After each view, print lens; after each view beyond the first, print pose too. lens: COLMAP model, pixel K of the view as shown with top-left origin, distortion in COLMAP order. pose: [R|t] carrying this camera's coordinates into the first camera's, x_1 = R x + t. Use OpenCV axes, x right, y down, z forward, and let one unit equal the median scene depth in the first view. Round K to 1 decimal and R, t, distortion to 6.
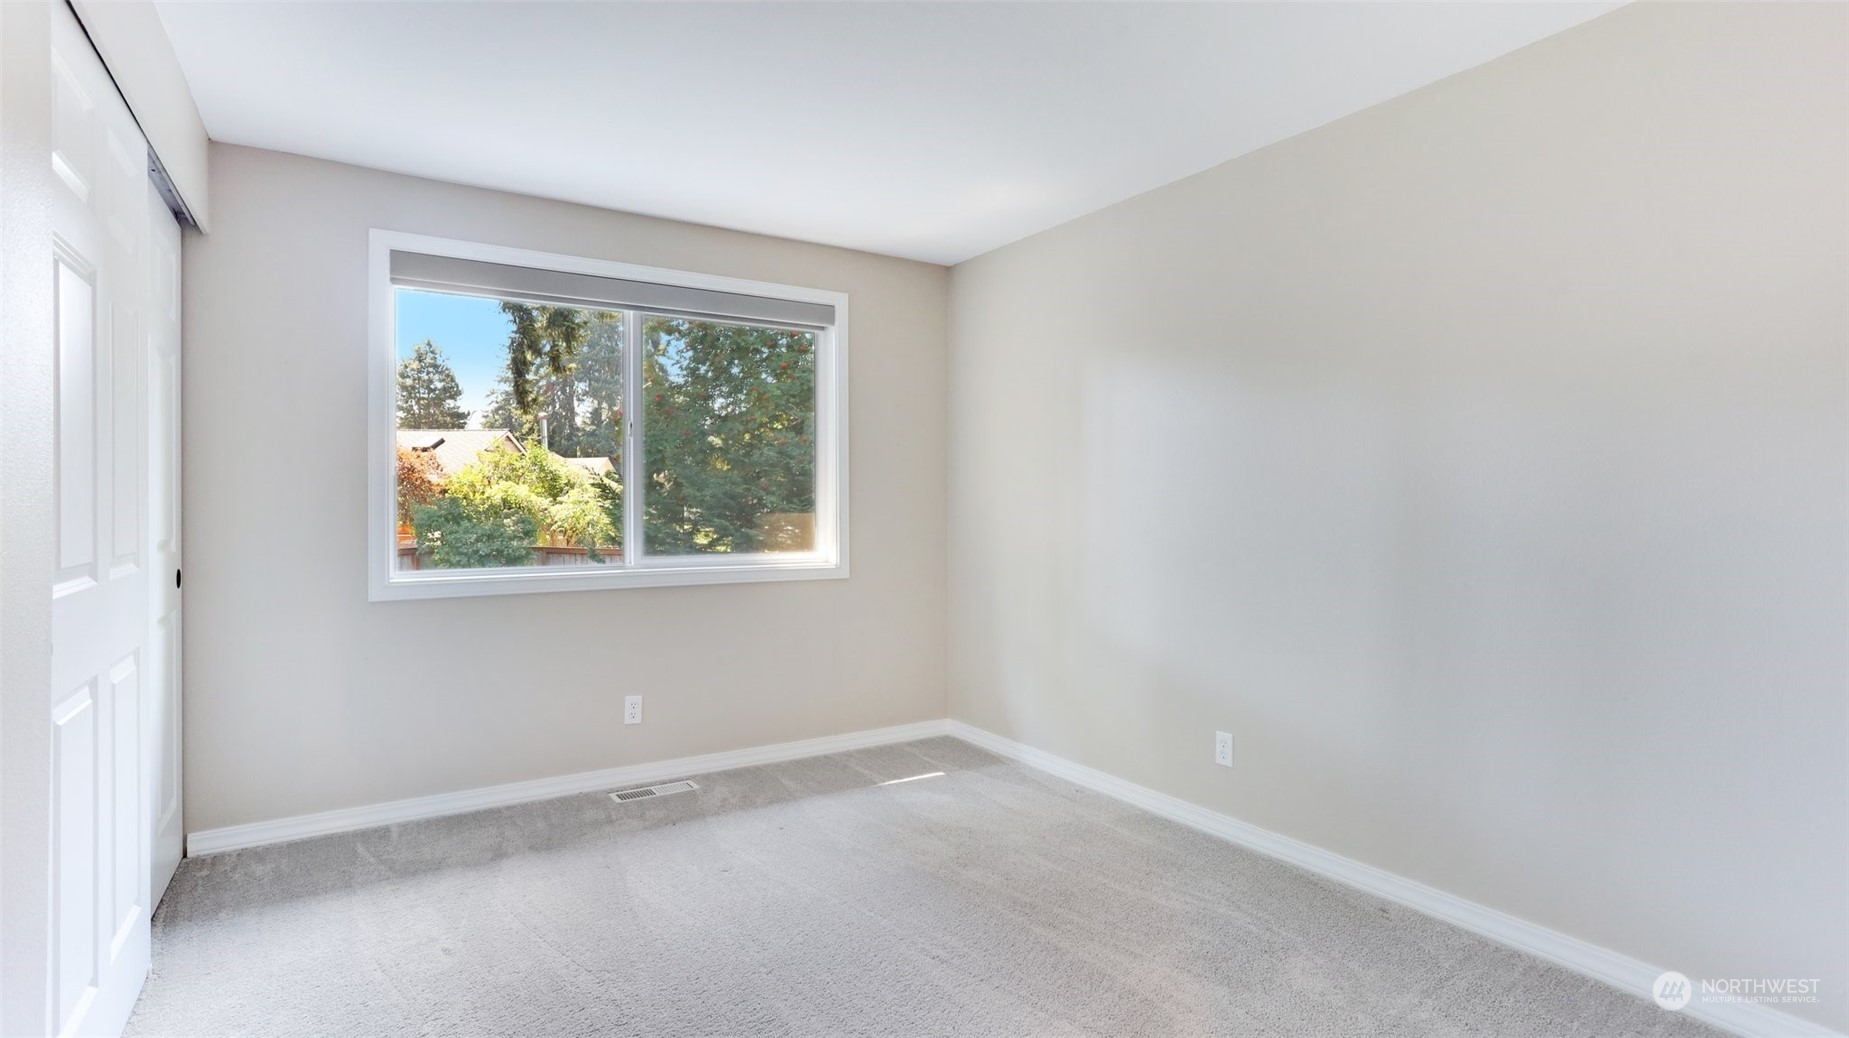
lens RADIAL K [[897.5, 0, 930.2], [0, 897.5, 522.0], [0, 0, 1]] dist [0.001381, 0.000364]
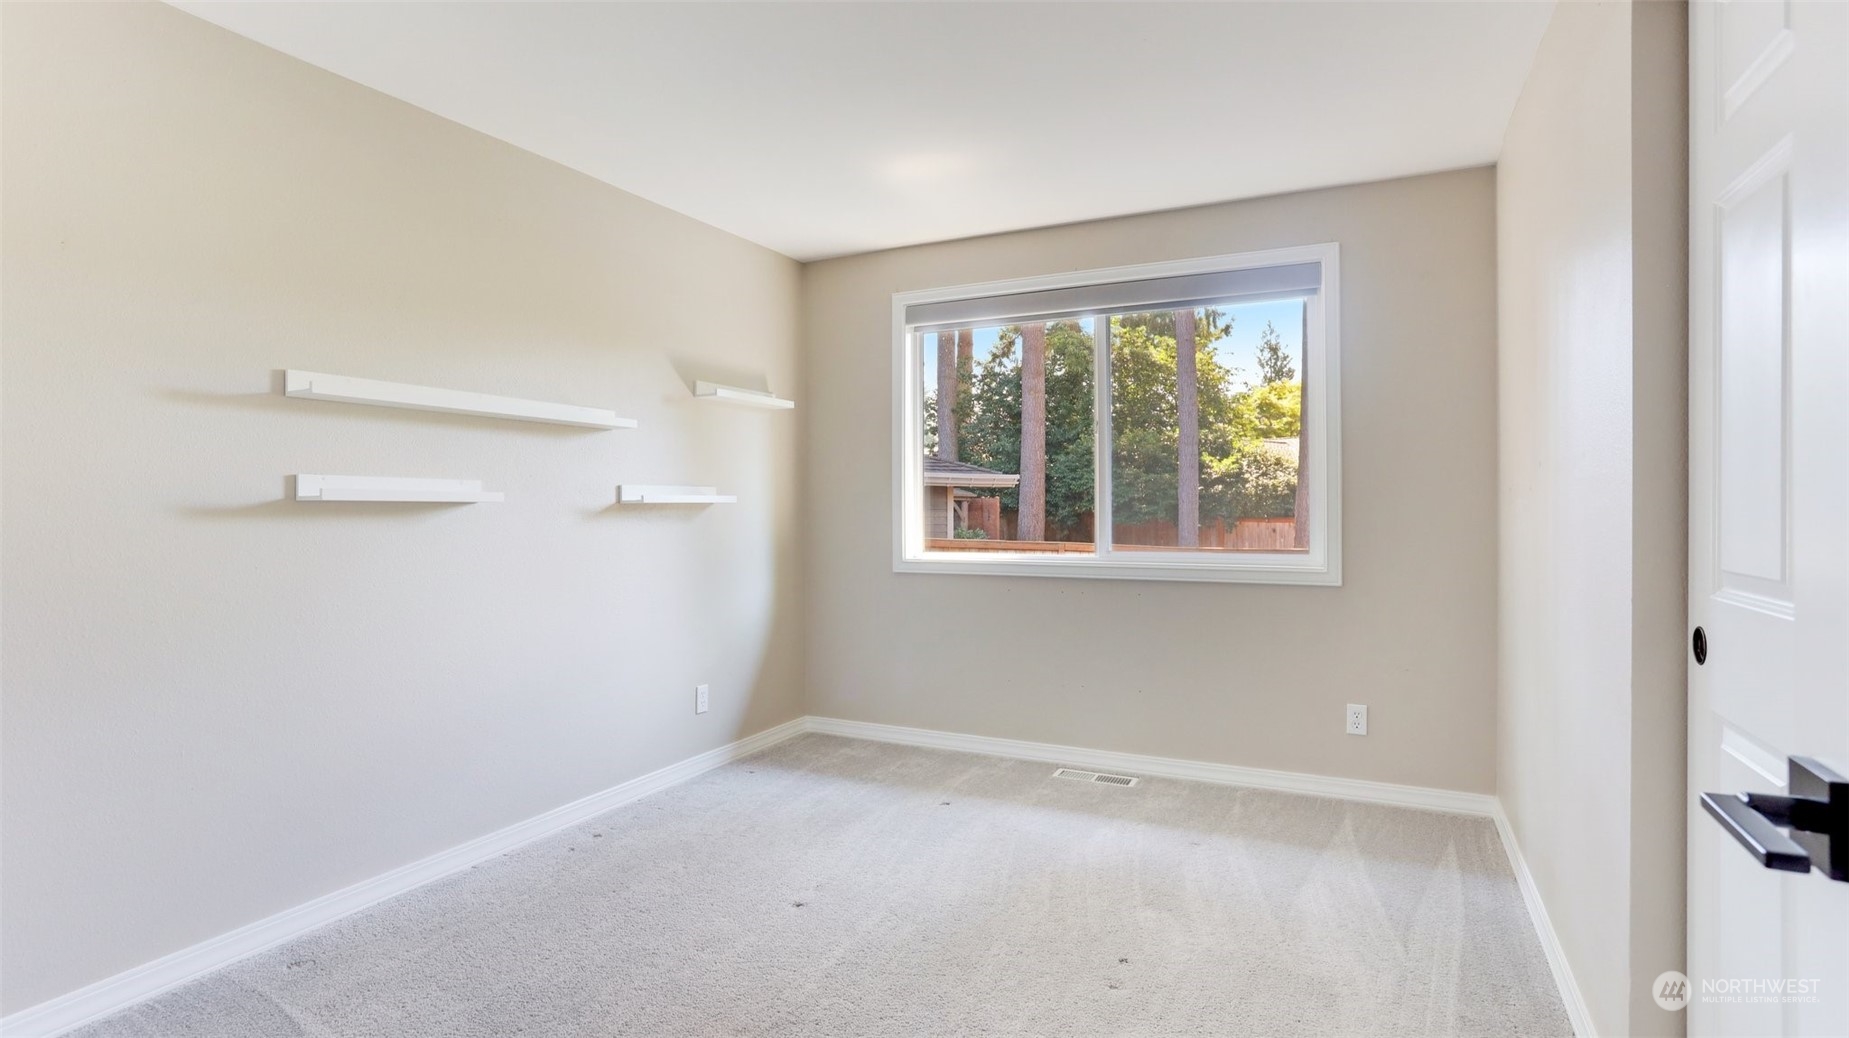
lens RADIAL K [[897.5, 0, 935.8], [0, 897.5, 502.4], [0, 0, 1]] dist [0.001381, 0.000364]
pose [[0.541158, 0.000869, -0.840920, 0.401159], [-0.011713, 0.999910, -0.006504, -0.005923], [0.840839, 0.013369, 0.541120, 0.247588]]
